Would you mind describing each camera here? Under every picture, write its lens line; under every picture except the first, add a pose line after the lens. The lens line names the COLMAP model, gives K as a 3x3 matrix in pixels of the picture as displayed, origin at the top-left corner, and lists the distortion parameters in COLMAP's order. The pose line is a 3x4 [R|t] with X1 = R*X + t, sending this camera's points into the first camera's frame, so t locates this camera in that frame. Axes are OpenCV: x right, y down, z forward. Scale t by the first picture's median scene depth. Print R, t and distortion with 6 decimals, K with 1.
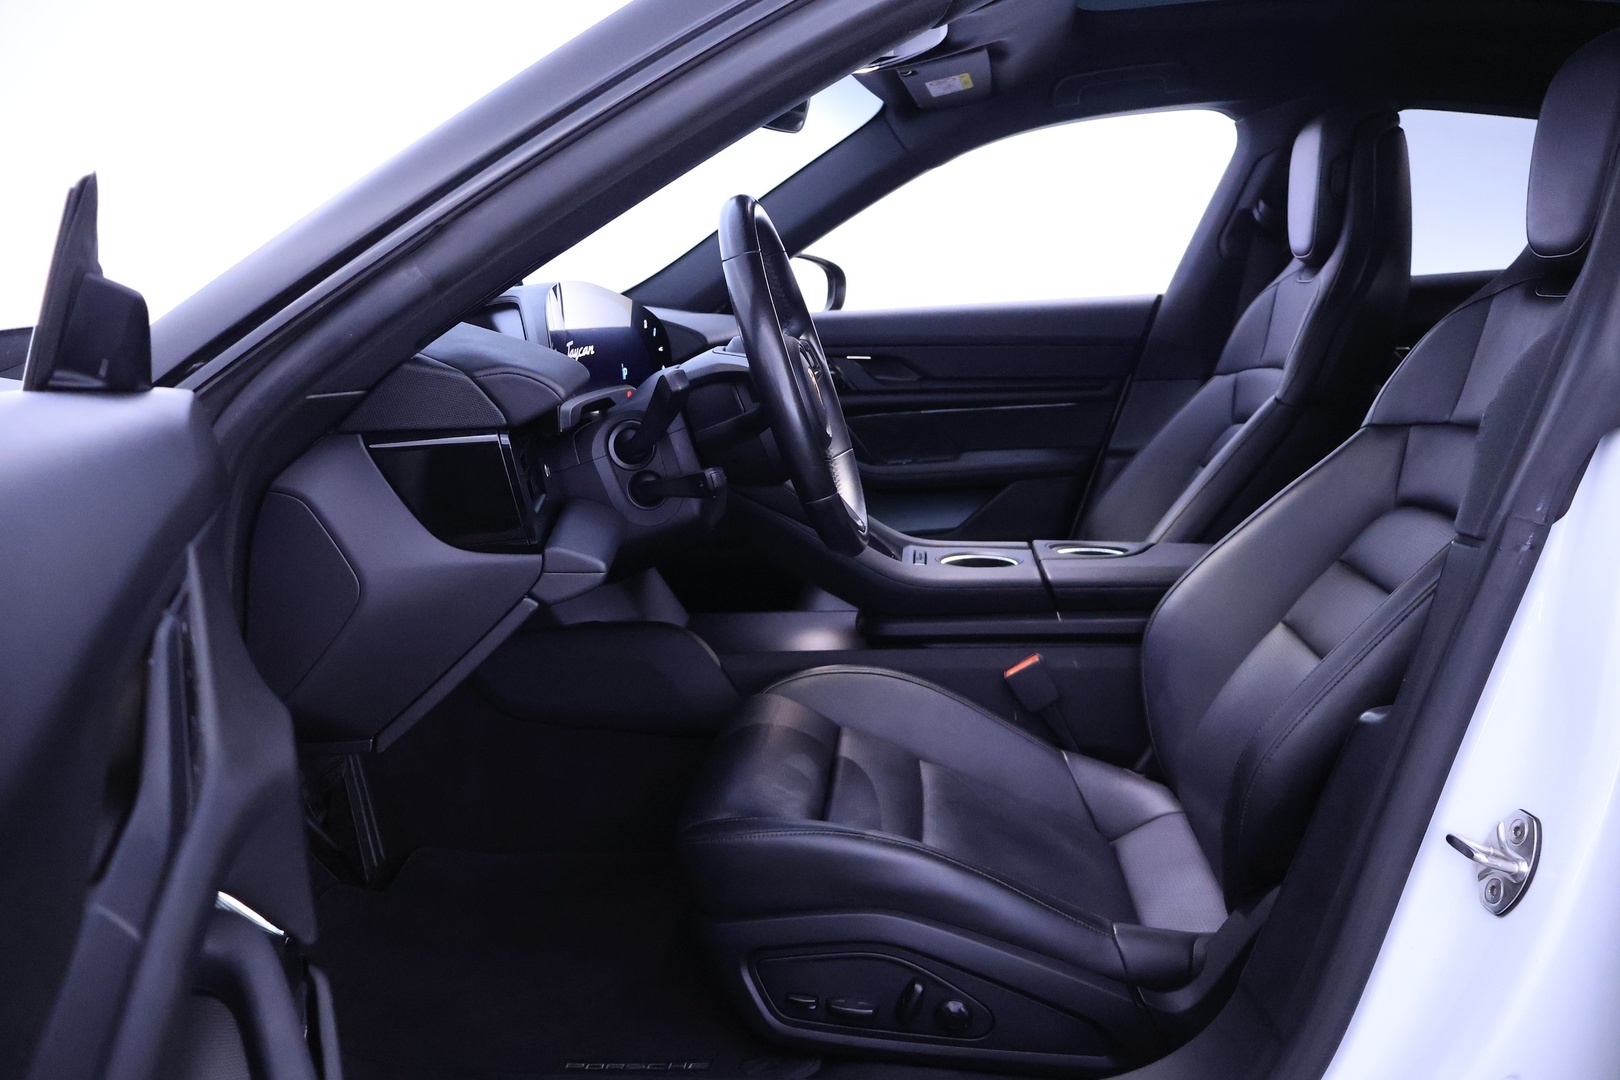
lens RADIAL K [[1366.4, 0, 805.1], [0, 1366.4, 540.8], [0, 0, 1]] dist [-0.005834, 0.005885]
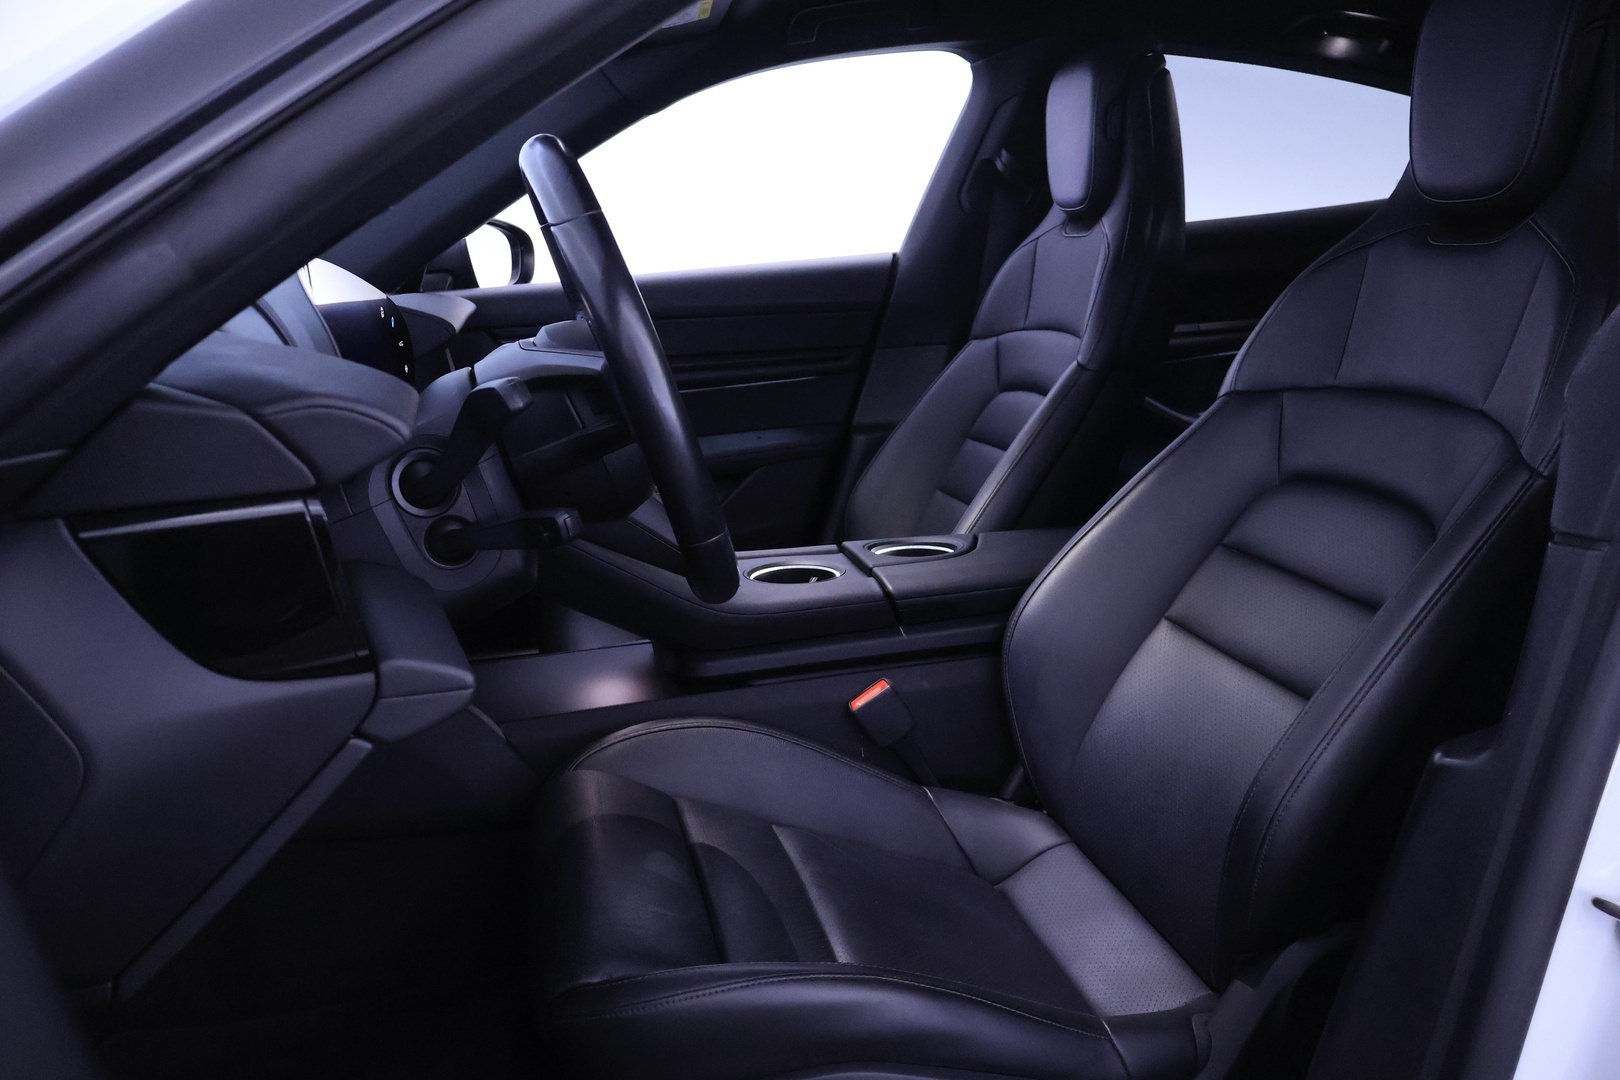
lens RADIAL K [[1366.4, 0, 815.0], [0, 1366.4, 539.9], [0, 0, 1]] dist [-0.005834, 0.005885]
pose [[0.952695, -0.088223, 0.290841, -0.118730], [0.080714, 0.996023, 0.037742, -0.041912], [-0.293014, -0.012482, 0.956027, 0.203201]]
